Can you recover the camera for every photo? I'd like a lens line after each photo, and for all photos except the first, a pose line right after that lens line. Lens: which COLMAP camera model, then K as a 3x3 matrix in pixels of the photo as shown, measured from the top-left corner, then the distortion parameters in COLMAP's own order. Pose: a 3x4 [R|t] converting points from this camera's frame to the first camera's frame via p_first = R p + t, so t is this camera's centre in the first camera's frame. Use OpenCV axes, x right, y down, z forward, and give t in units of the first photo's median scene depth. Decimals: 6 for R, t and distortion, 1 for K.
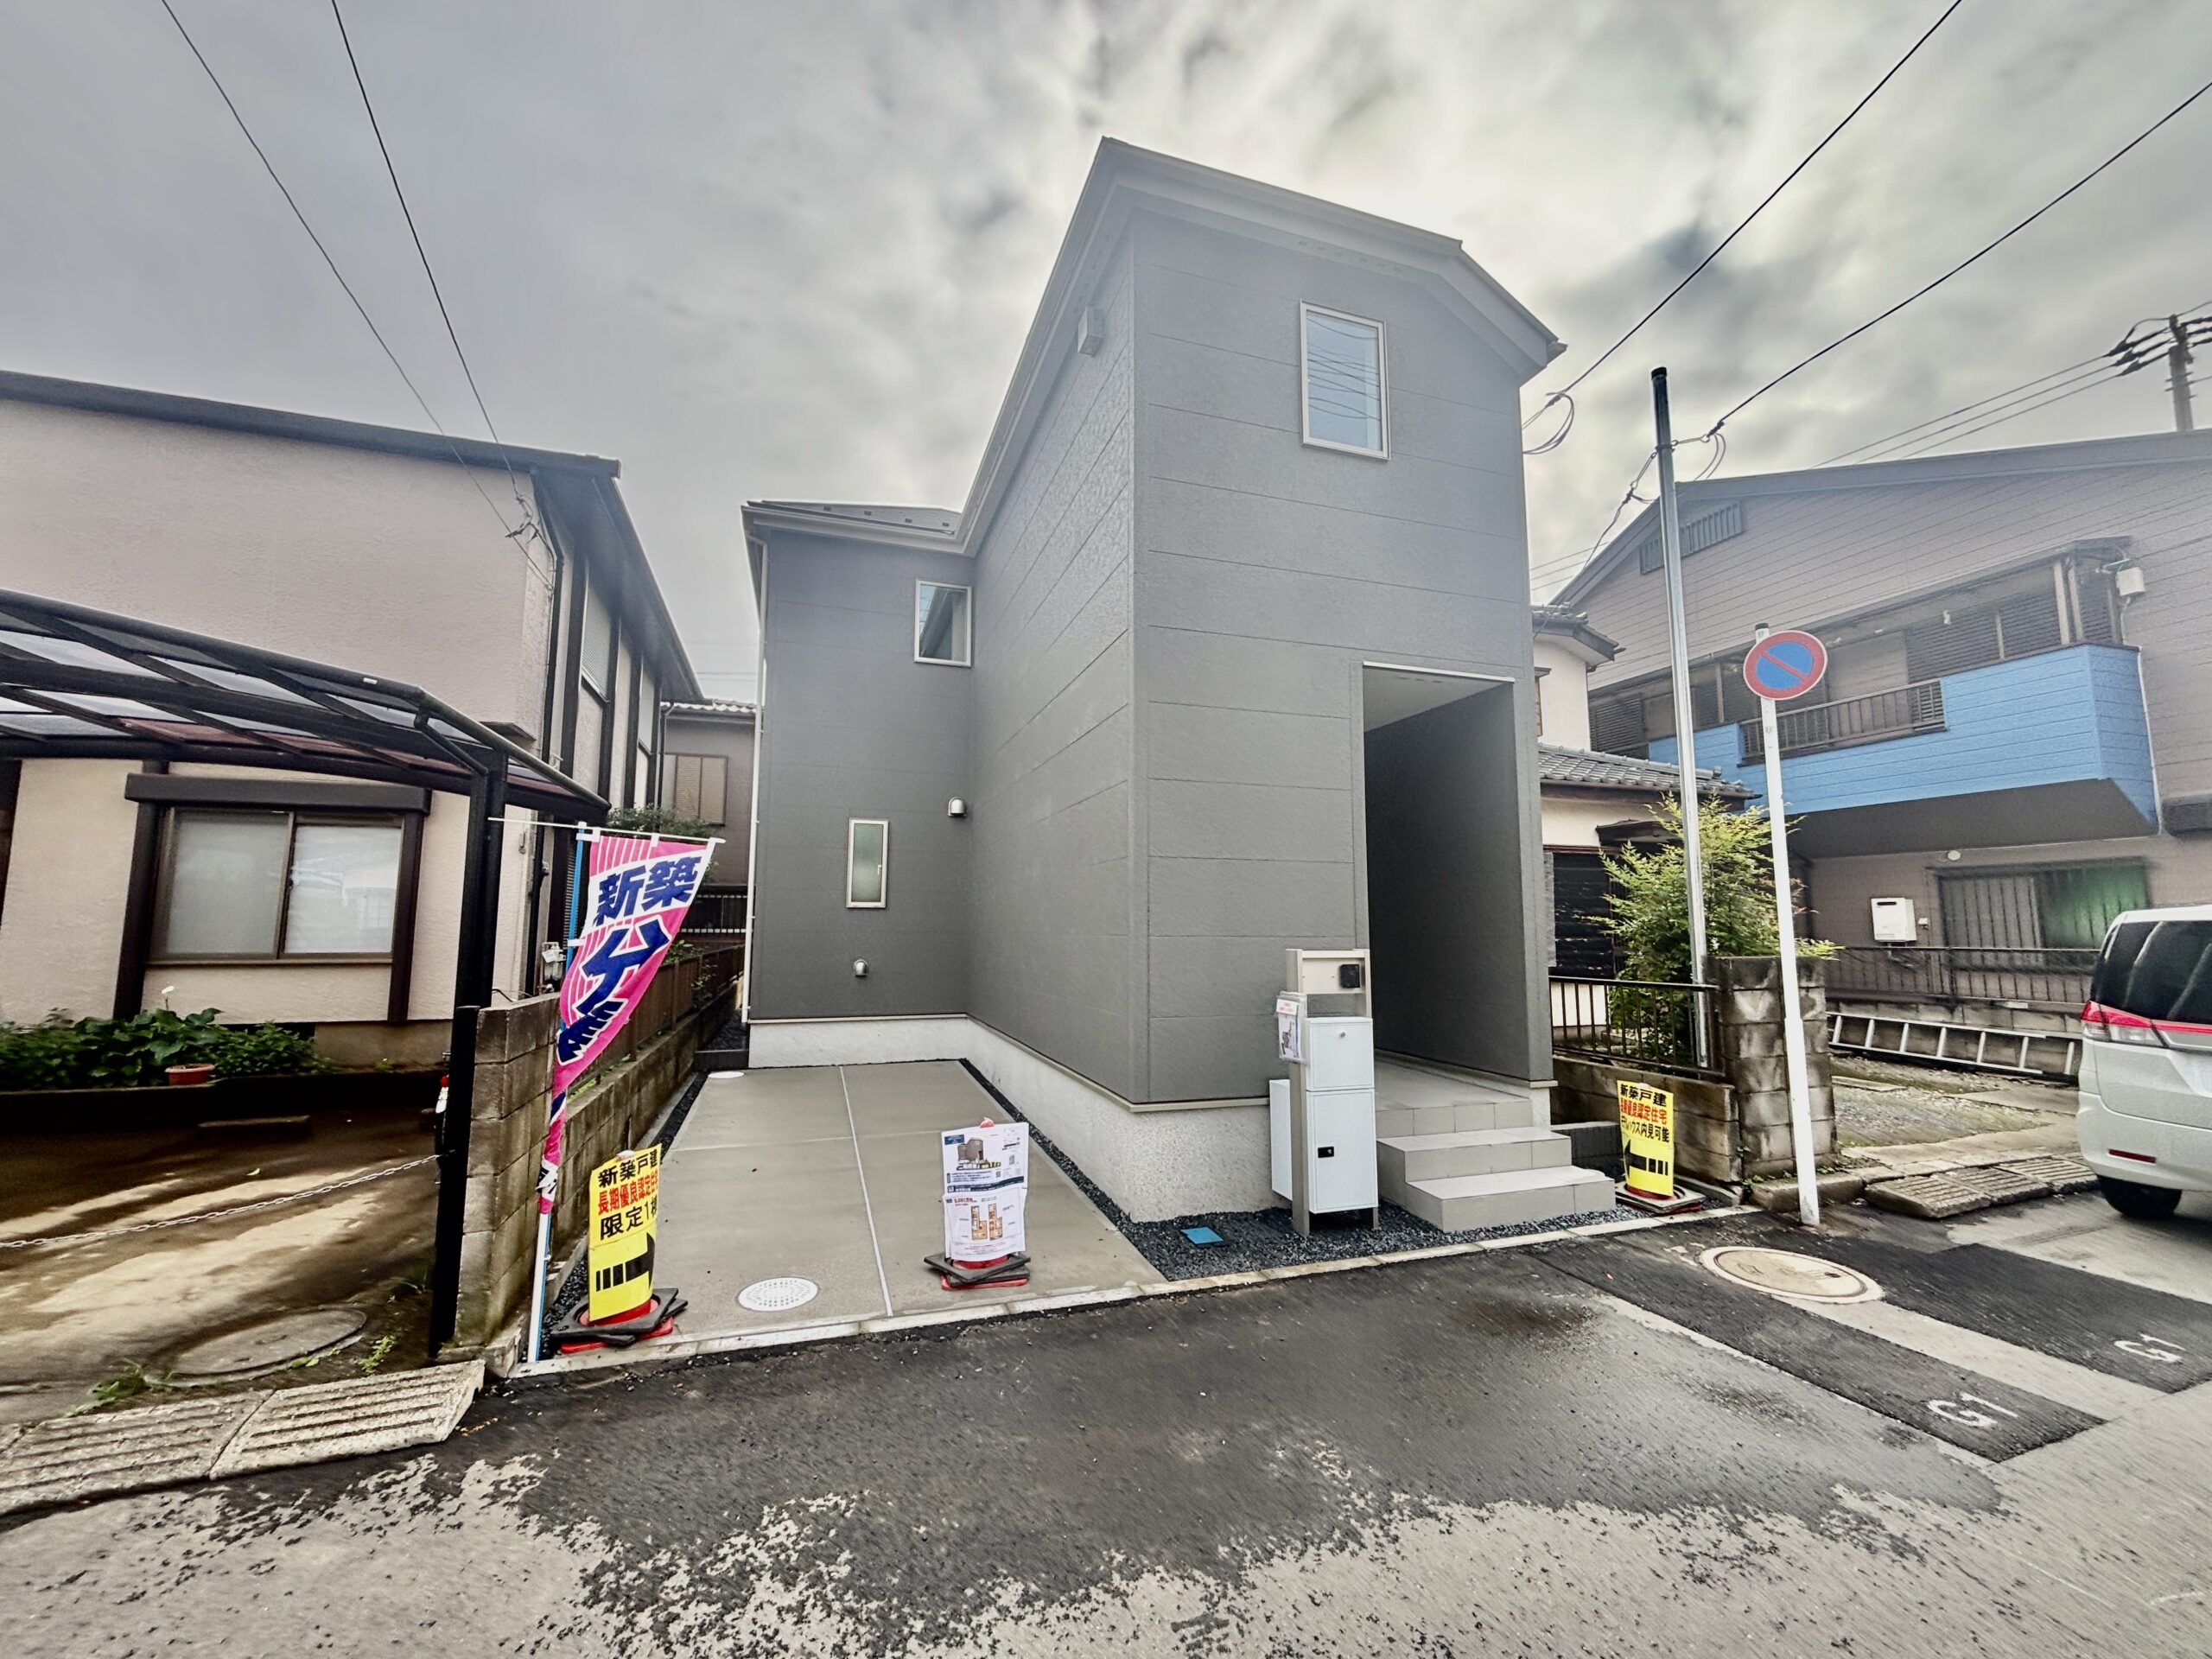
lens RADIAL K [[888.1, 0, 1098.3], [0, 888.1, 830.1], [0, 0, 1]] dist [0.005538, 0.000099]
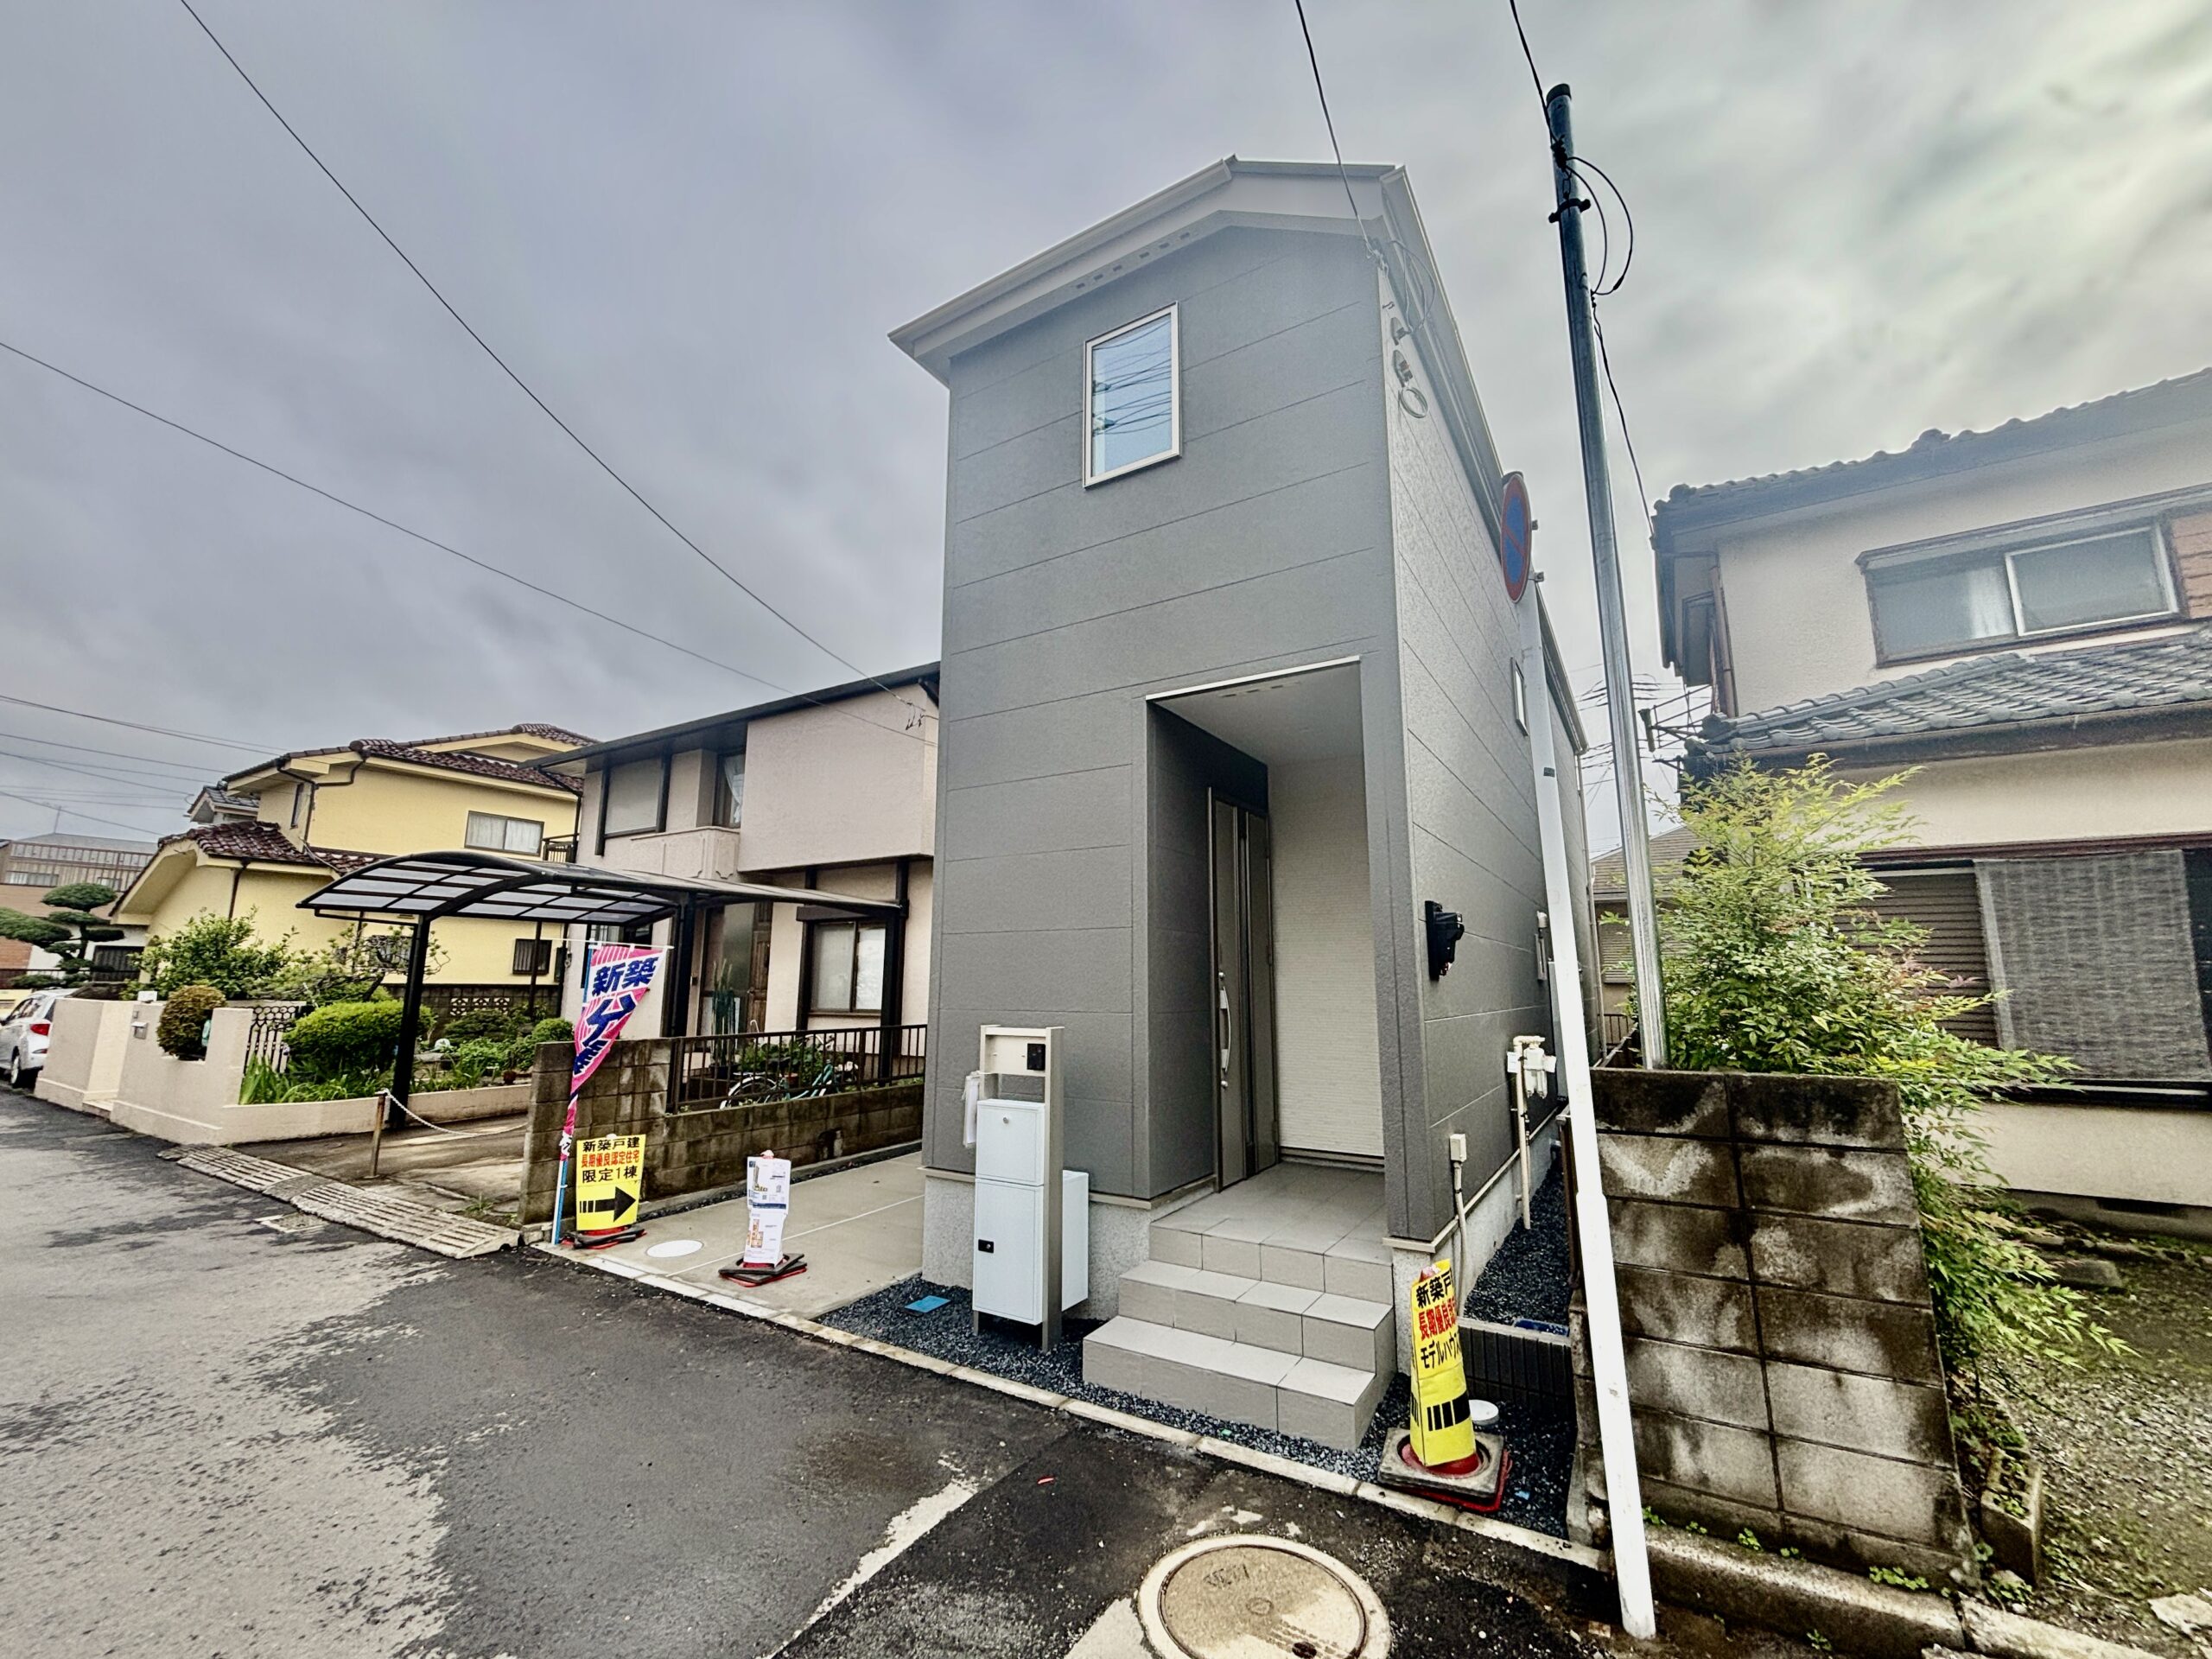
lens RADIAL K [[888.1, 0, 1098.3], [0, 888.1, 830.1], [0, 0, 1]] dist [0.005538, 0.000099]
pose [[0.640926, -0.132309, -0.756114, 1.204588], [0.081388, 0.991194, -0.104455, 0.039242], [0.763276, 0.005409, 0.646050, 0.529154]]
